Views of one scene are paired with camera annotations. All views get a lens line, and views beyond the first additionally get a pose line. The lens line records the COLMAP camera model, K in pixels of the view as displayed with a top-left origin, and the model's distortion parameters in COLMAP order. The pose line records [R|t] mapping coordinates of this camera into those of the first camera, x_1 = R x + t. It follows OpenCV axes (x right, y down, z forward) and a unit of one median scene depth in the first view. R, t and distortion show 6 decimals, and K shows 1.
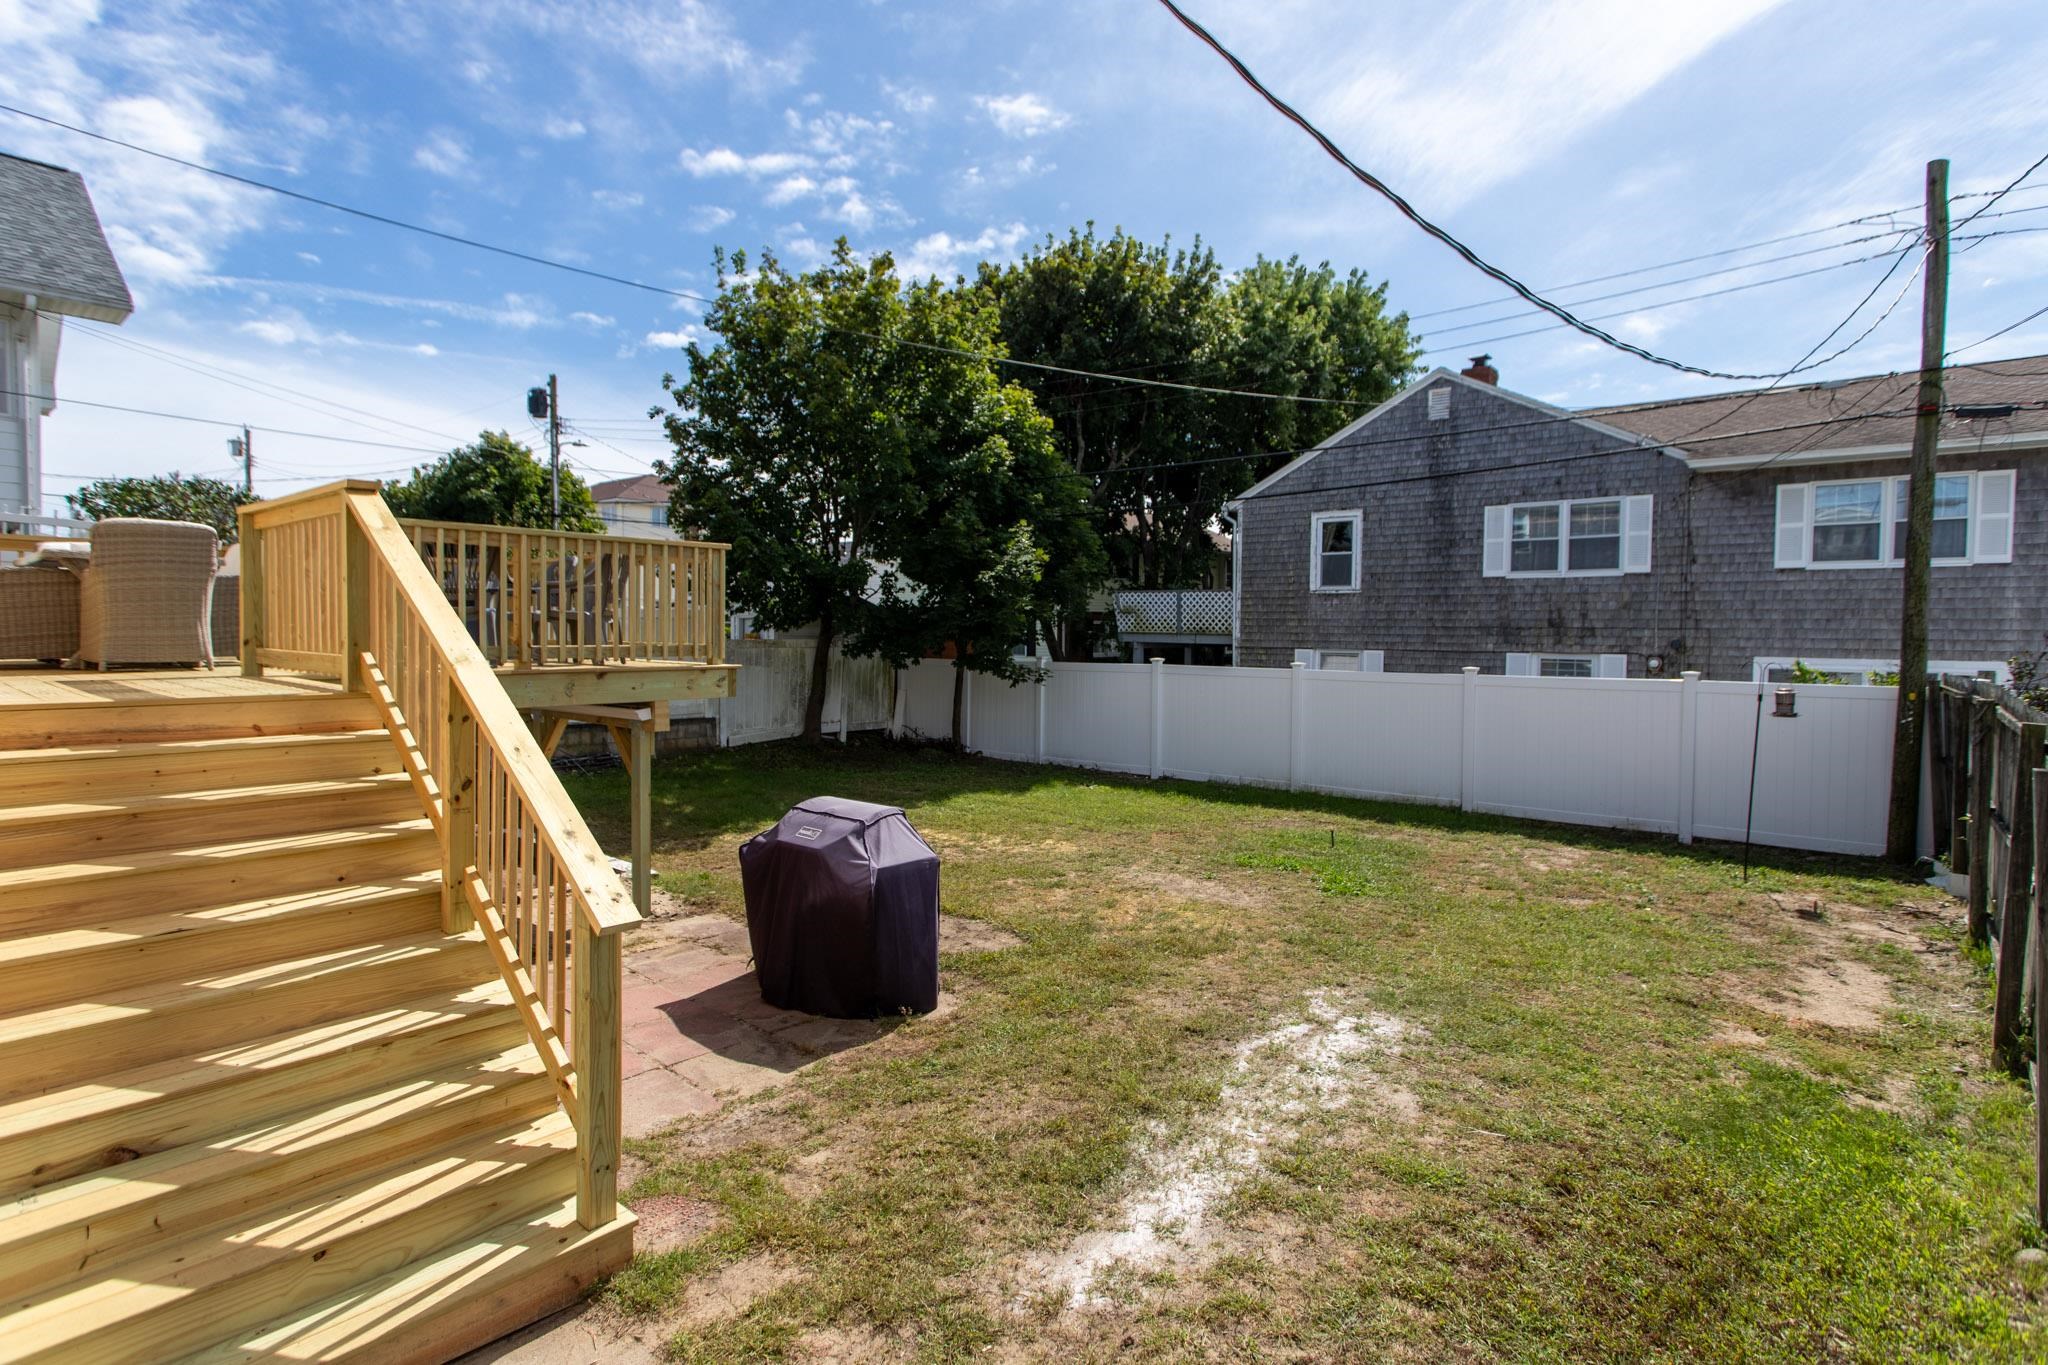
lens RADIAL K [[1000.3, 0, 1024.7], [0, 1000.3, 672.0], [0, 0, 1]] dist [-0.000183, 0.000379]
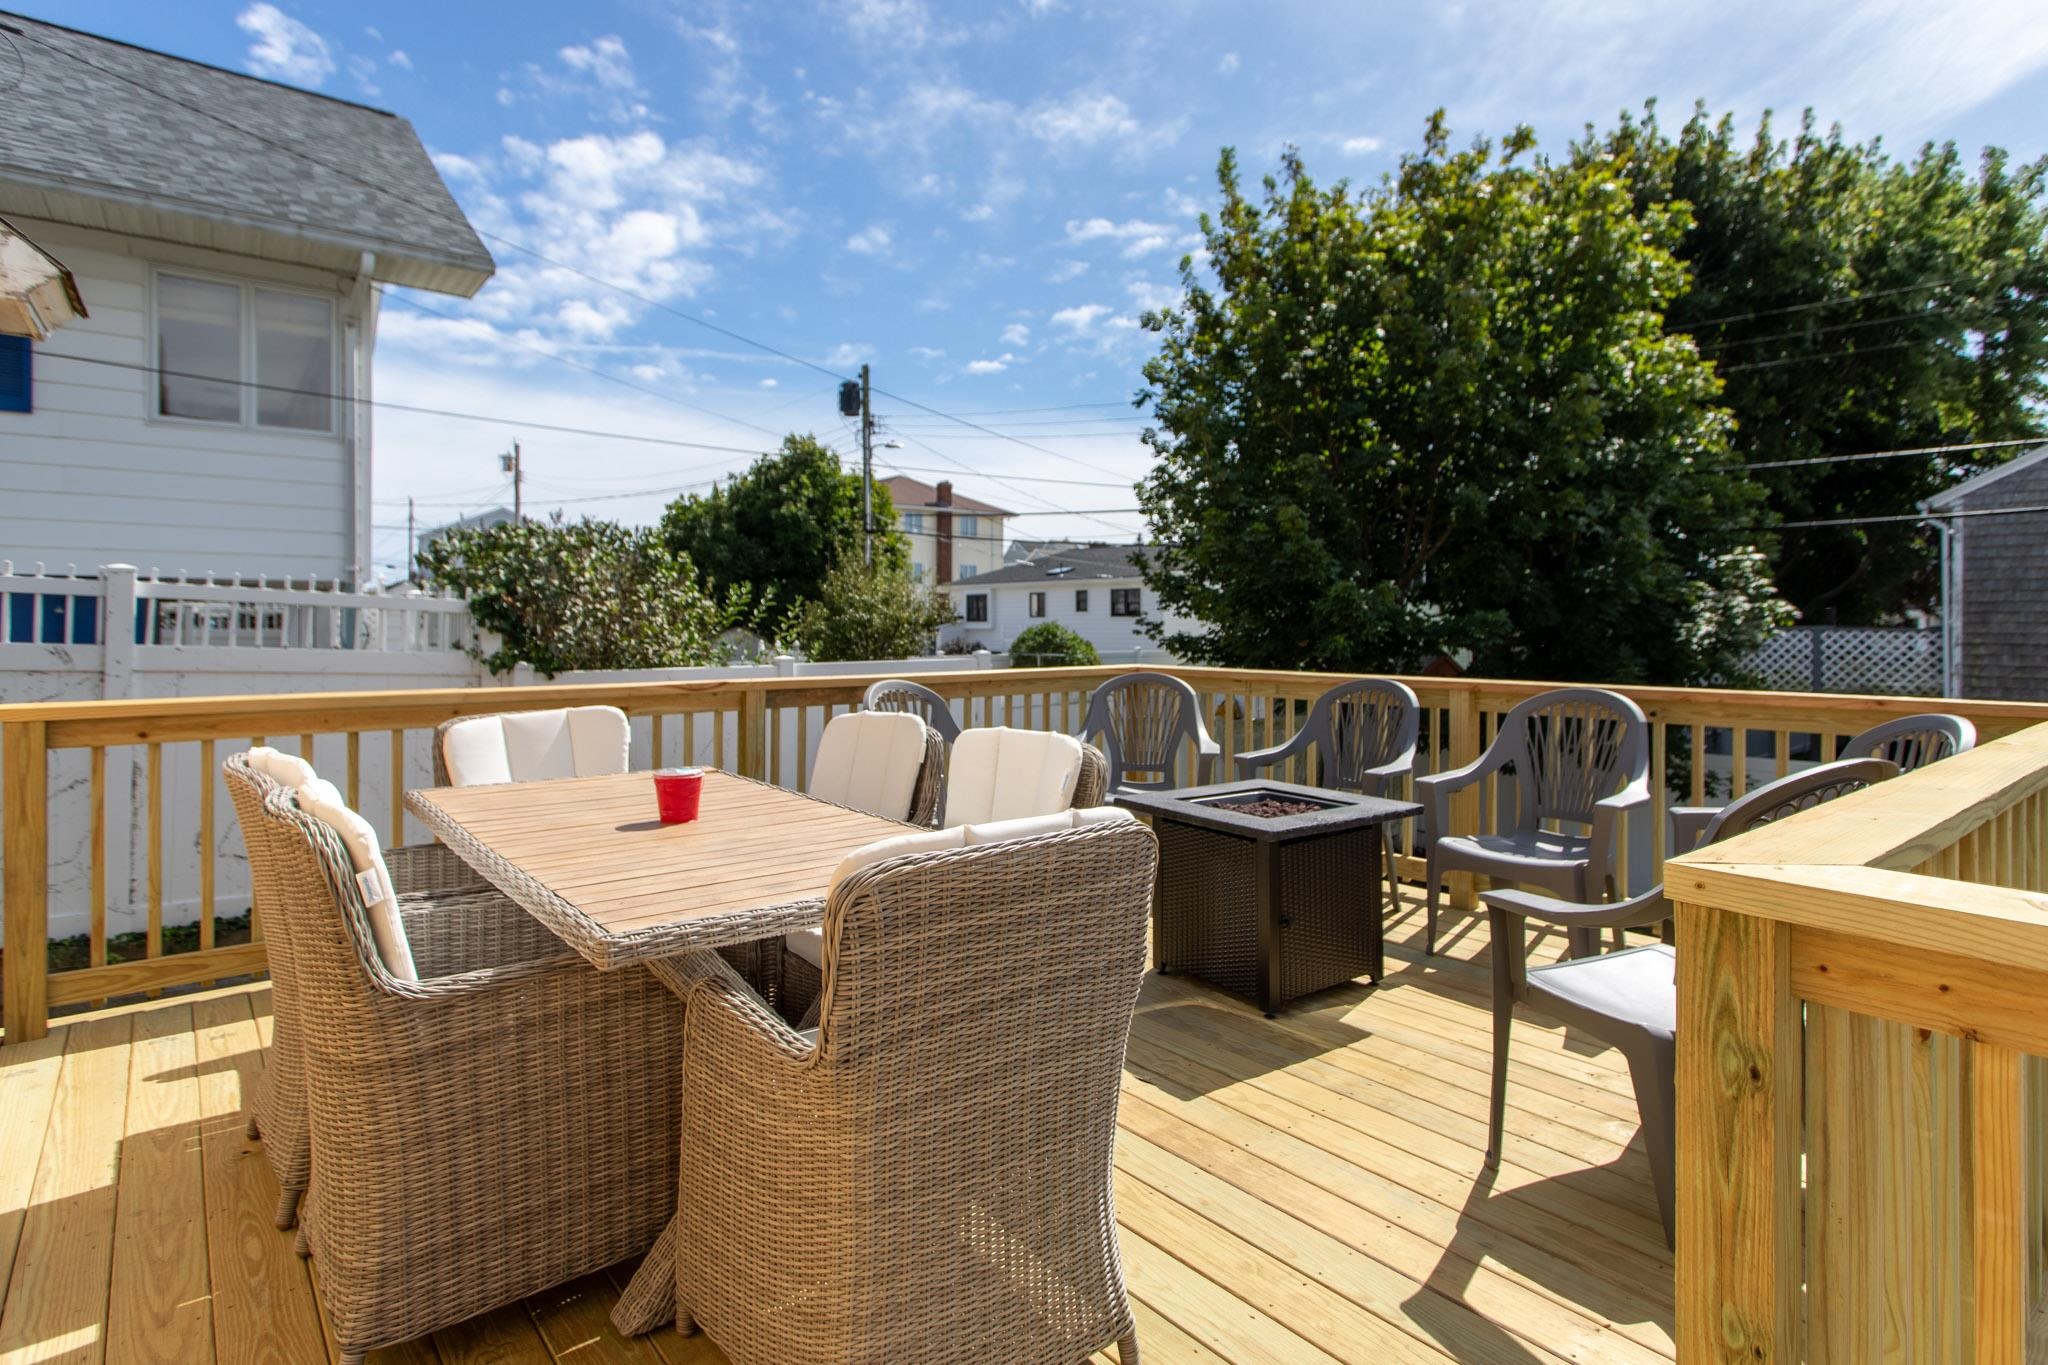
lens RADIAL K [[1040.3, 0, 1020.5], [0, 1040.3, 633.5], [0, 0, 1]] dist [0.003053, 0.001011]
pose [[0.983451, -0.006058, -0.181073, -0.237450], [0.000157, 0.999469, -0.032583, -0.054538], [0.181174, 0.032016, 0.982930, 0.217595]]
